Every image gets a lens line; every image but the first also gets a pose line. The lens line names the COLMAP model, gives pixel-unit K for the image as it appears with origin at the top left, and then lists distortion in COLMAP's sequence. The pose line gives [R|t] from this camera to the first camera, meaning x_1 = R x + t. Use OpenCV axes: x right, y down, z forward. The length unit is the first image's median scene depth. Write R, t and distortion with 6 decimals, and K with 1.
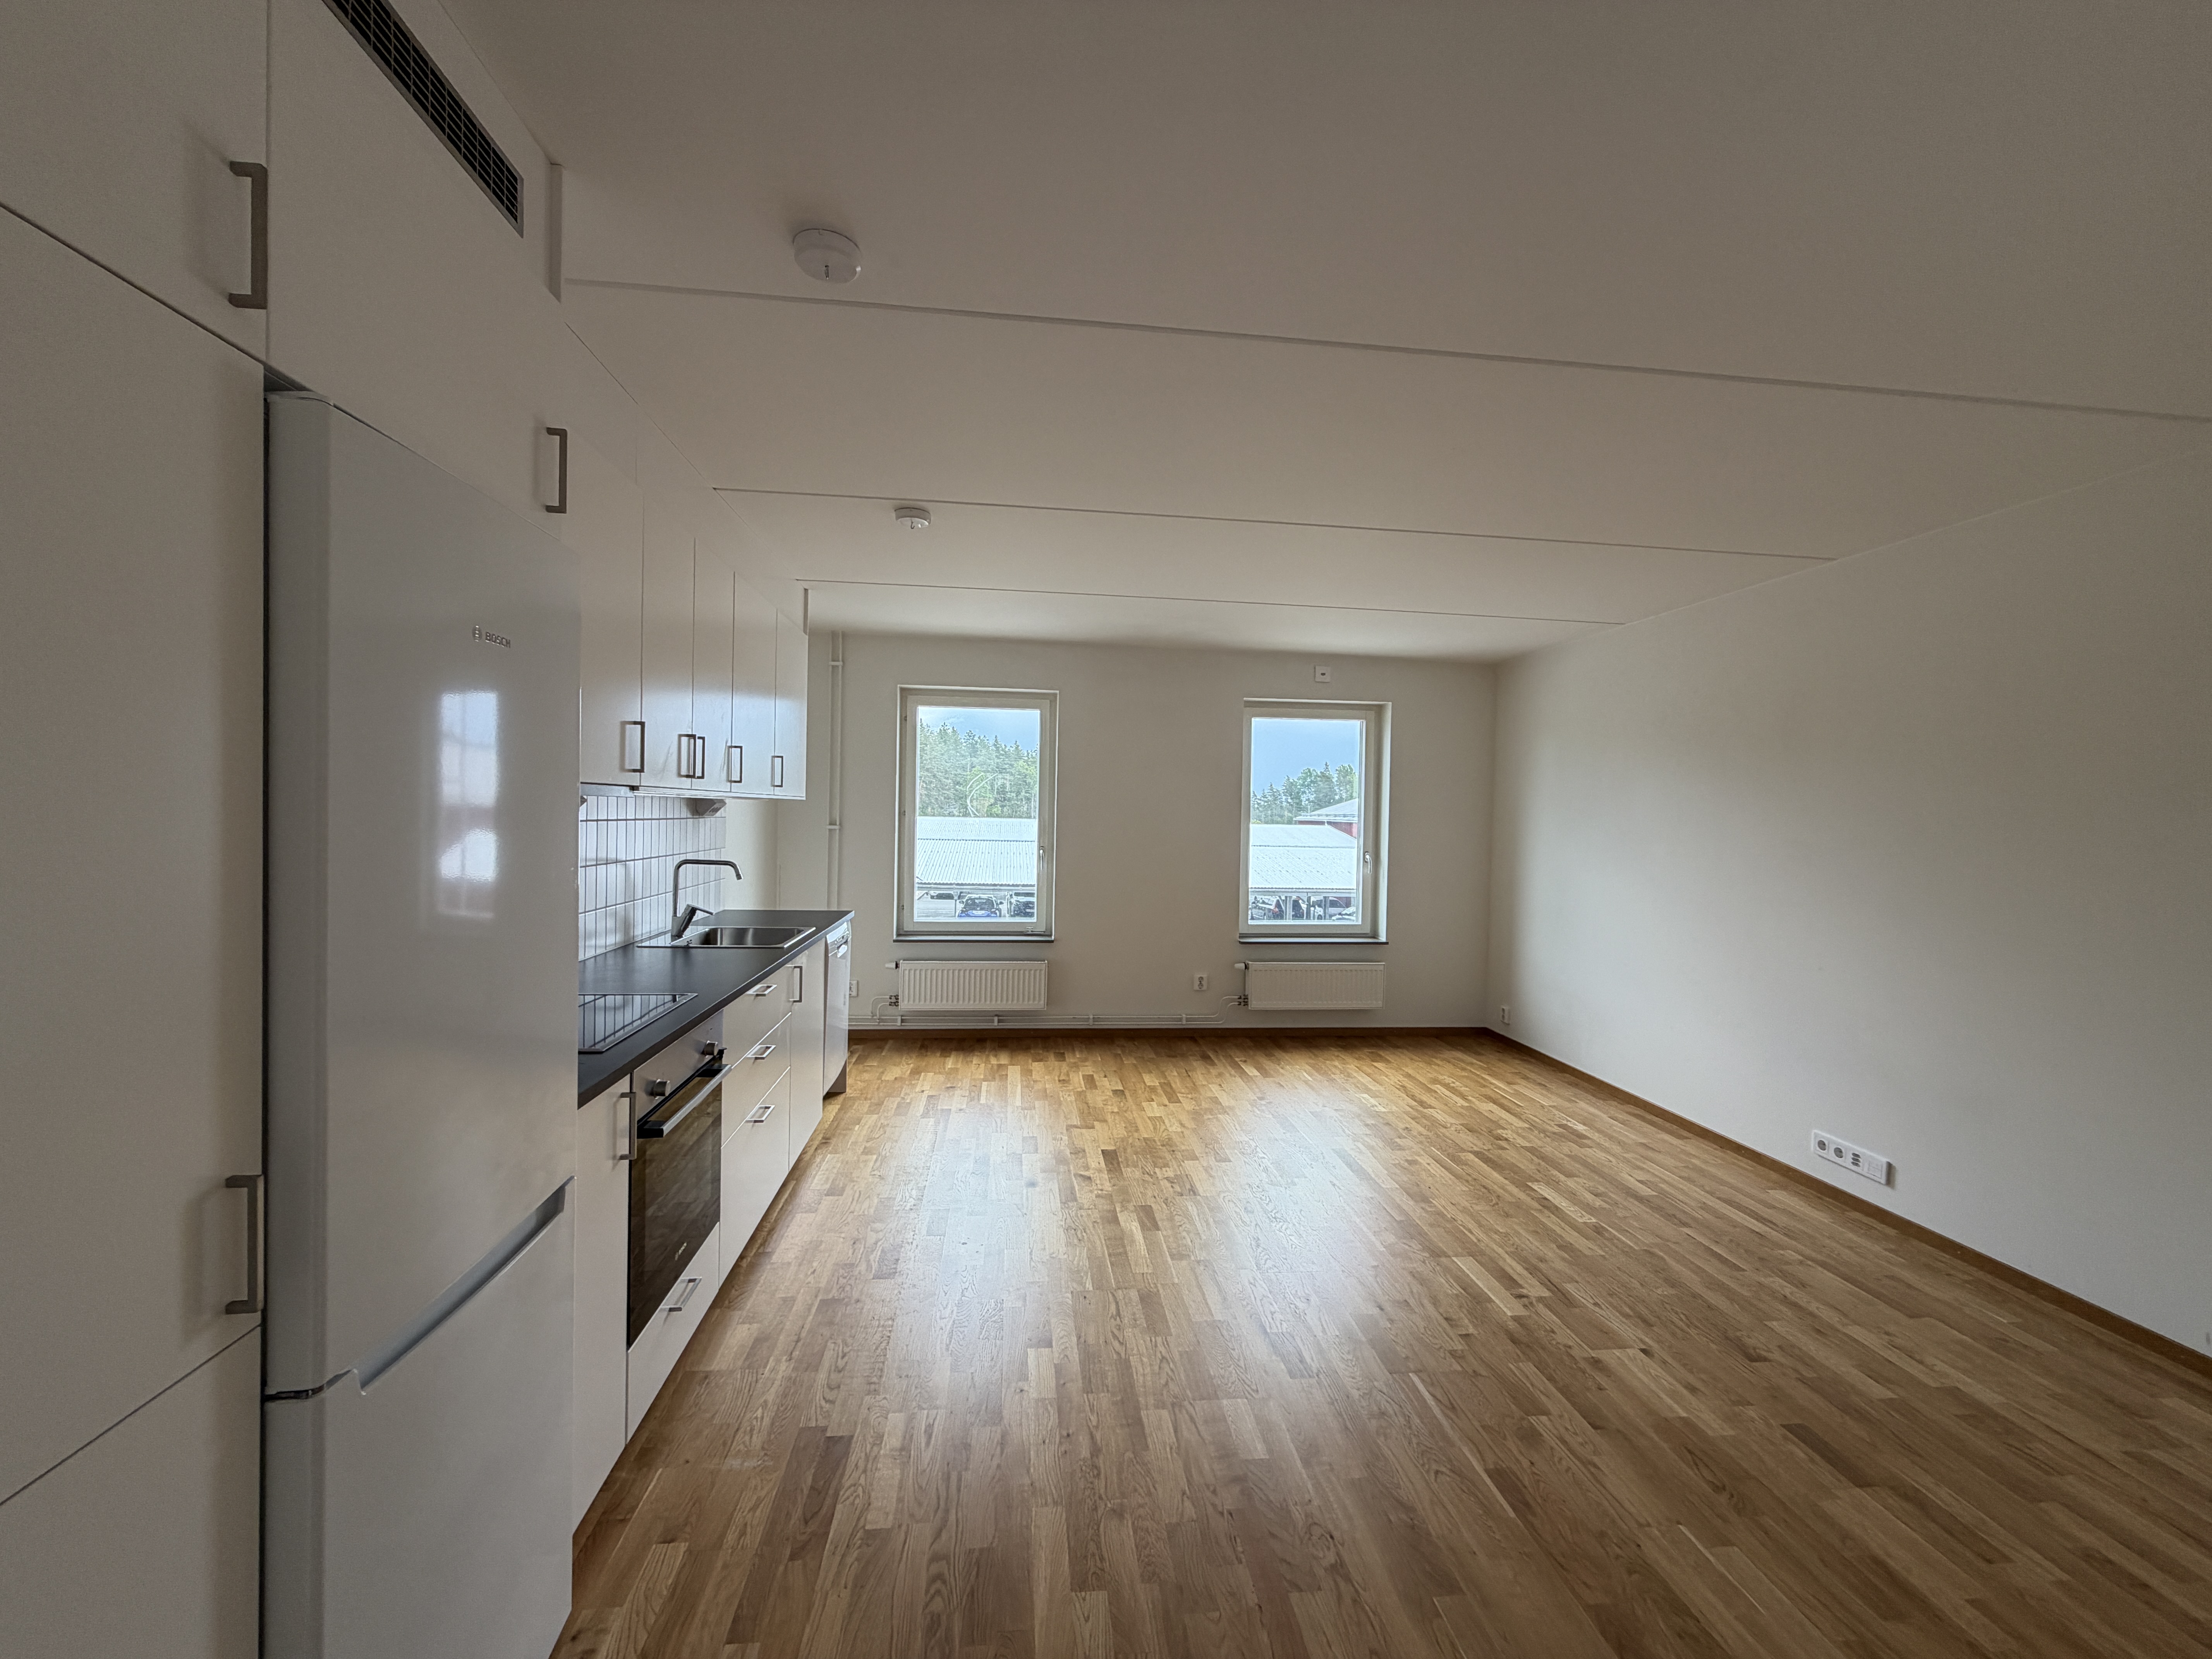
lens RADIAL K [[880.9, 0, 1105.3], [0, 880.9, 828.9], [0, 0, 1]] dist [0.001965, 0.000052]
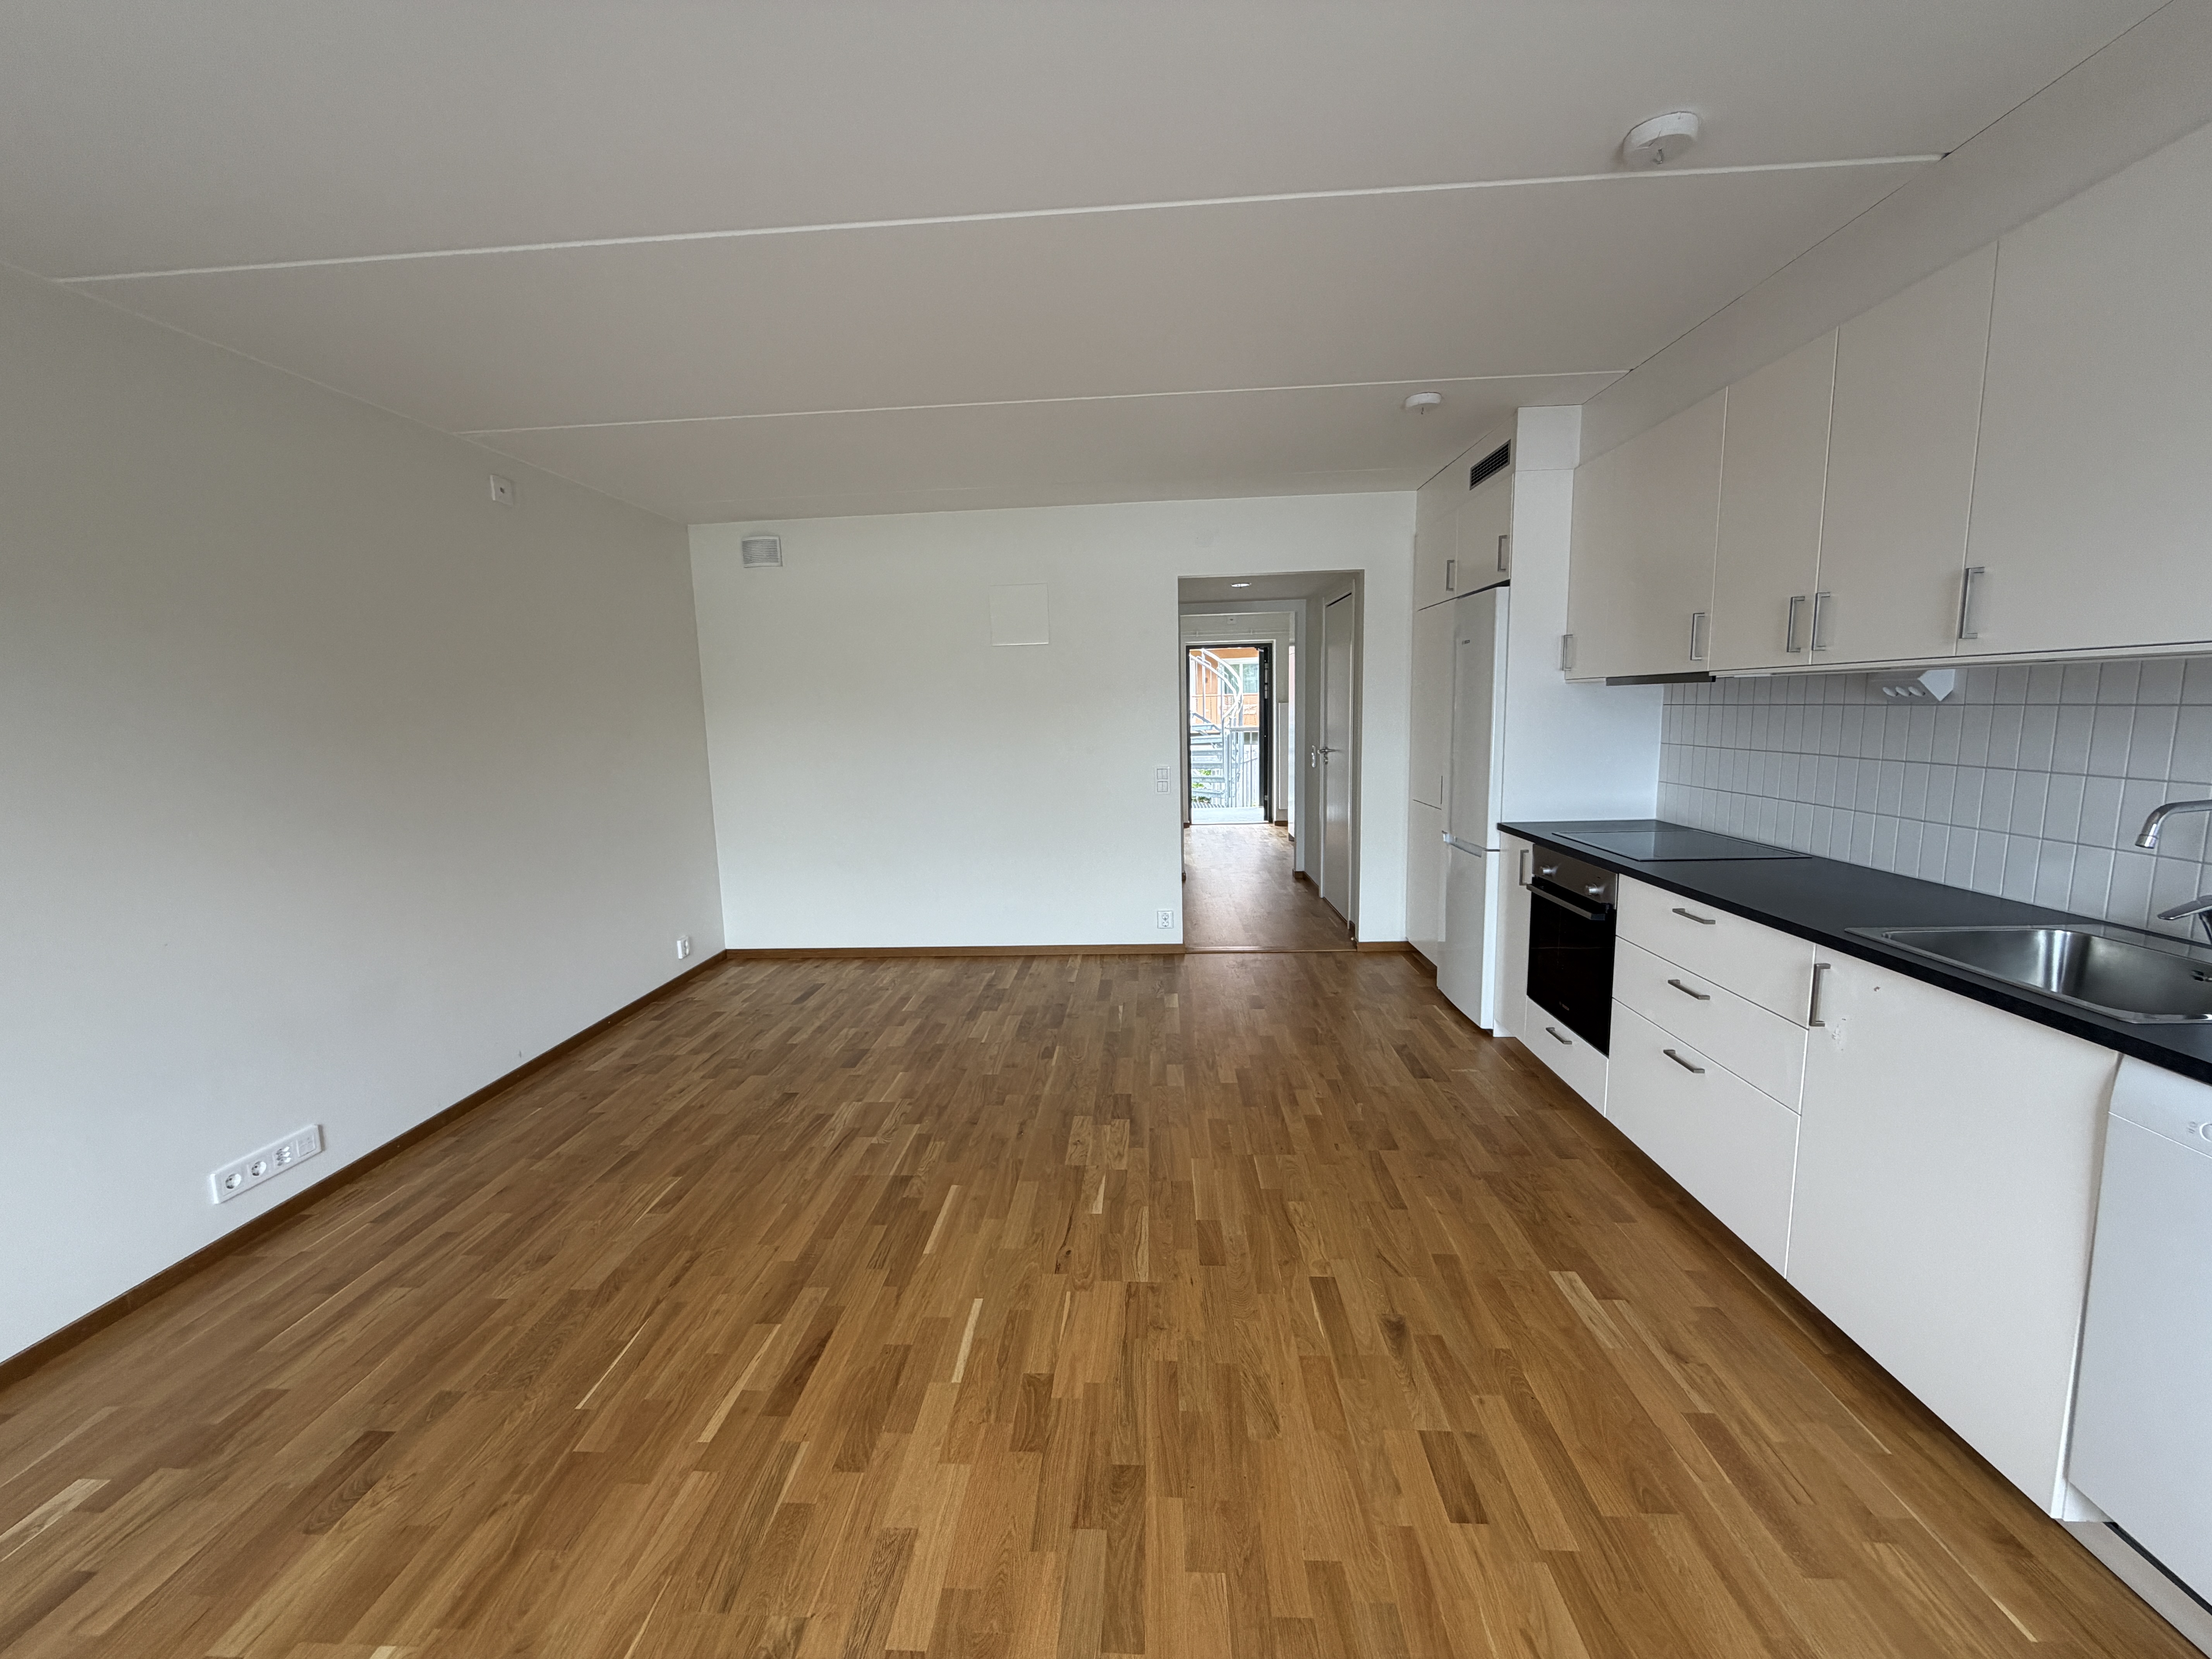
lens RADIAL K [[880.9, 0, 1104.6], [0, 880.9, 821.9], [0, 0, 1]] dist [0.001965, 0.000052]
pose [[-0.986122, -0.016886, 0.165163, 0.017427], [0.009223, 0.987707, 0.156046, -0.033539], [-0.165767, 0.155403, -0.973843, 1.786180]]
